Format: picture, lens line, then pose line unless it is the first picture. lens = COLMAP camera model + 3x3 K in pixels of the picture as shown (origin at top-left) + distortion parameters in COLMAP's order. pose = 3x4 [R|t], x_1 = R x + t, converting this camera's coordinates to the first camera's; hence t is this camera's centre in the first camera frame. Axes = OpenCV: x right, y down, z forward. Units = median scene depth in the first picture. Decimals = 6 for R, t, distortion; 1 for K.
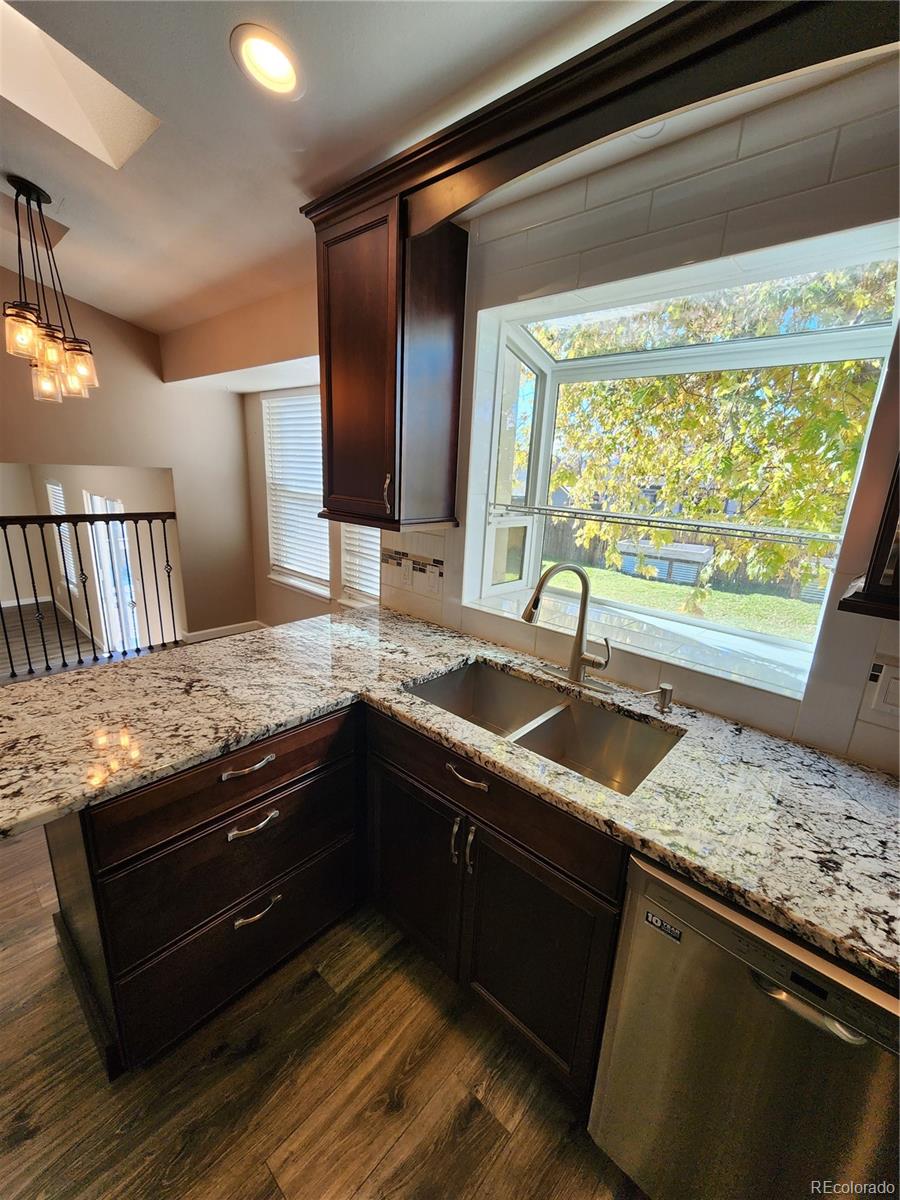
lens RADIAL K [[491.9, 0, 448.3], [0, 491.9, 601.6], [0, 0, 1]] dist [0.002787, -0.000799]
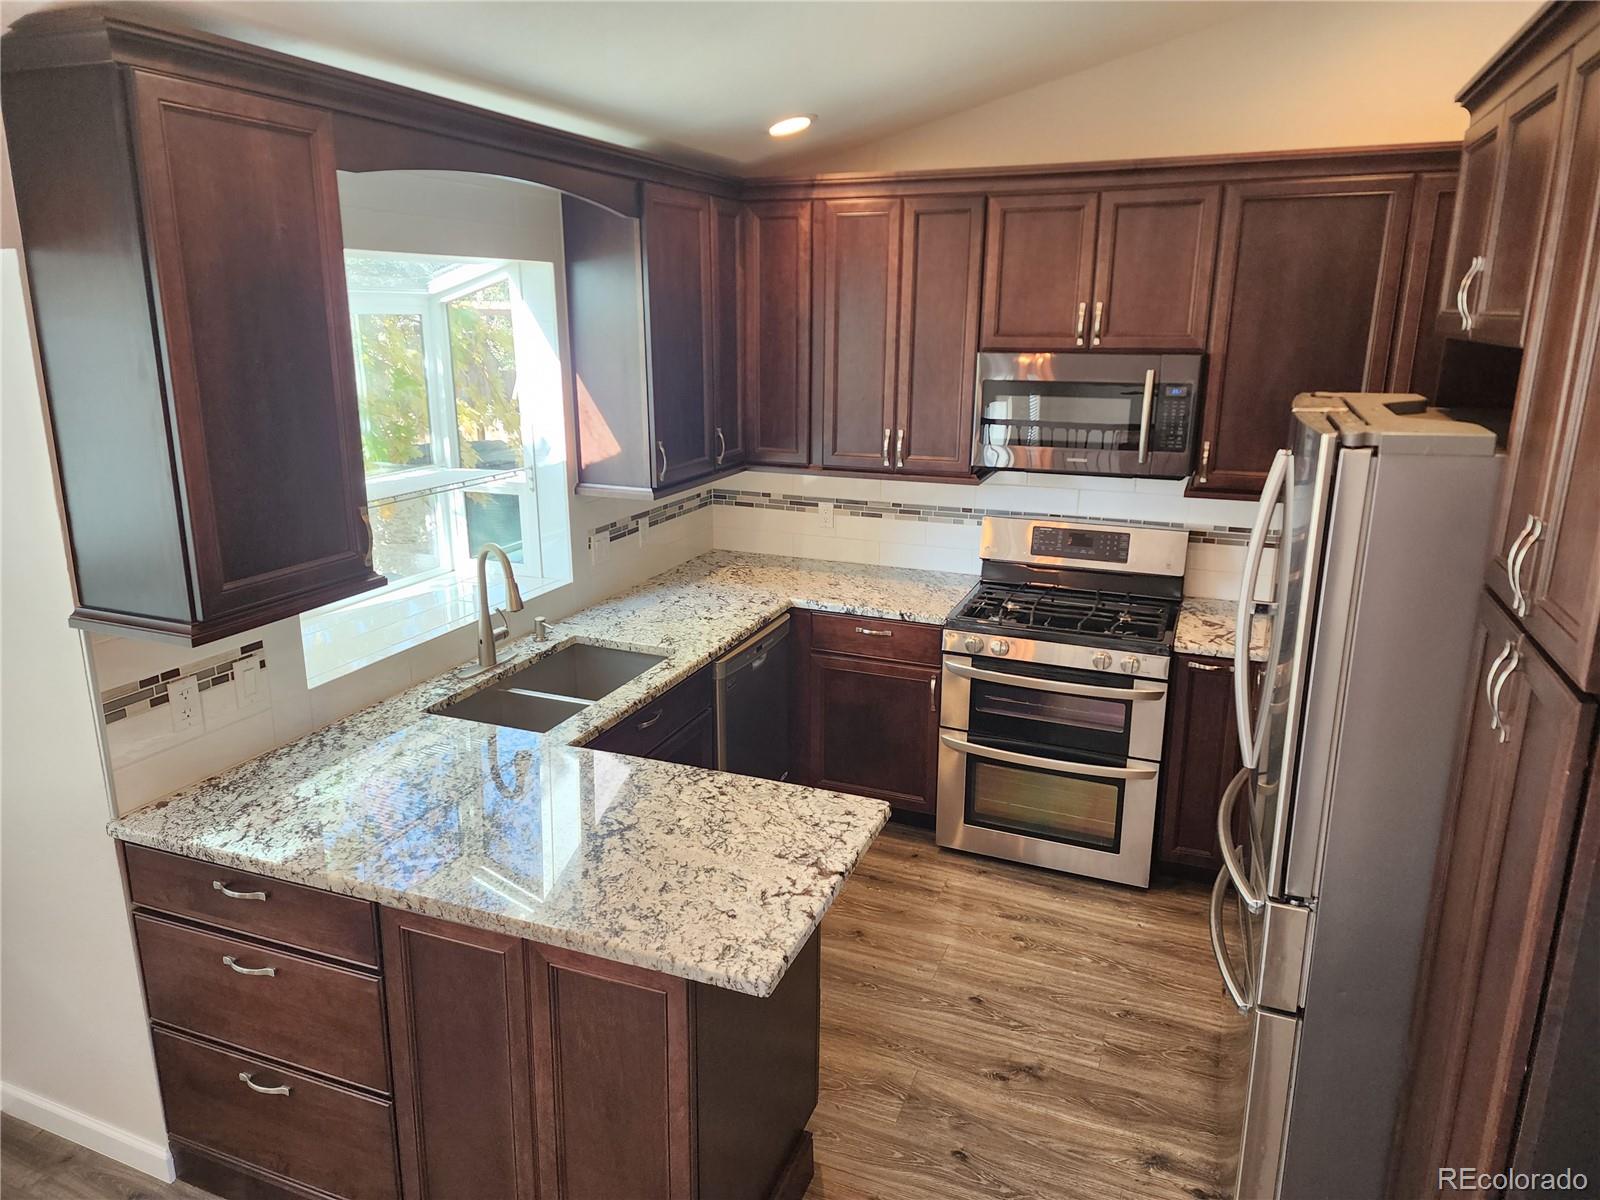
lens RADIAL K [[1043.8, 0, 801.7], [0, 1043.8, 583.7], [0, 0, 1]] dist [0.025026, -0.014675]
pose [[-0.346780, -0.282568, 0.894371, -1.881987], [0.226403, 0.900128, 0.372172, -0.655669], [-0.910212, 0.331550, -0.248172, 1.014186]]
